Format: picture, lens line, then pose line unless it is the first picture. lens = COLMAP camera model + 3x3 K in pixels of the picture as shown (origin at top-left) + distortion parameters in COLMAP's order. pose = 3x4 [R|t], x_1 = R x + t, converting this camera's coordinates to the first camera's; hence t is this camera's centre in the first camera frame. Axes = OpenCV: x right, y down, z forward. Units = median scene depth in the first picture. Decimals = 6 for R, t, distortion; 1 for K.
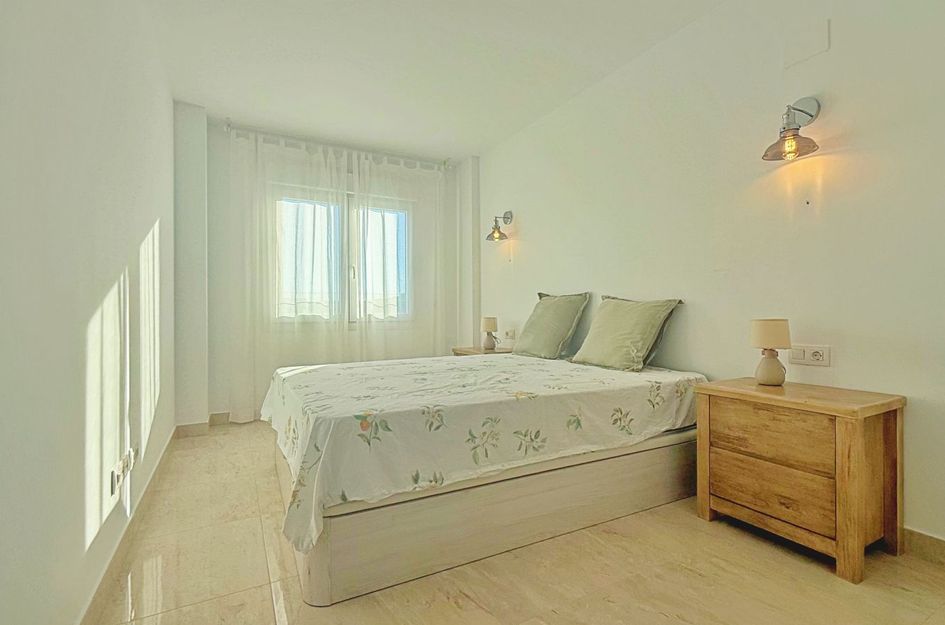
lens RADIAL K [[466.5, 0, 482.1], [0, 466.5, 311.5], [0, 0, 1]] dist [0.004317, -0.001593]
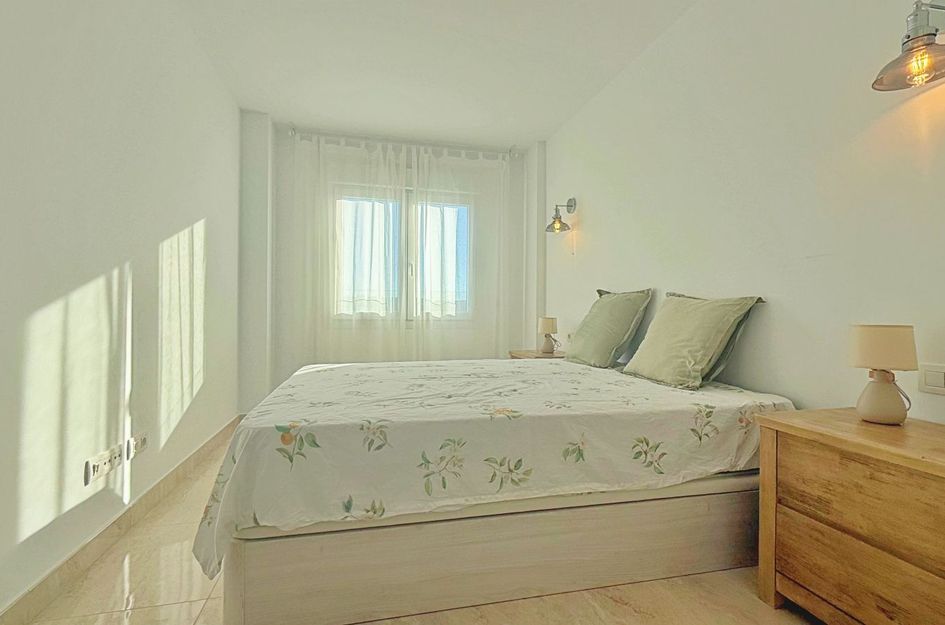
lens RADIAL K [[466.5, 0, 468.2], [0, 466.5, 312.0], [0, 0, 1]] dist [0.004317, -0.001593]
pose [[0.963229, 0.011770, -0.268425, 0.210117], [-0.011473, 0.999931, 0.002675, 0.002564], [0.268437, 0.000503, 0.963297, 0.180031]]
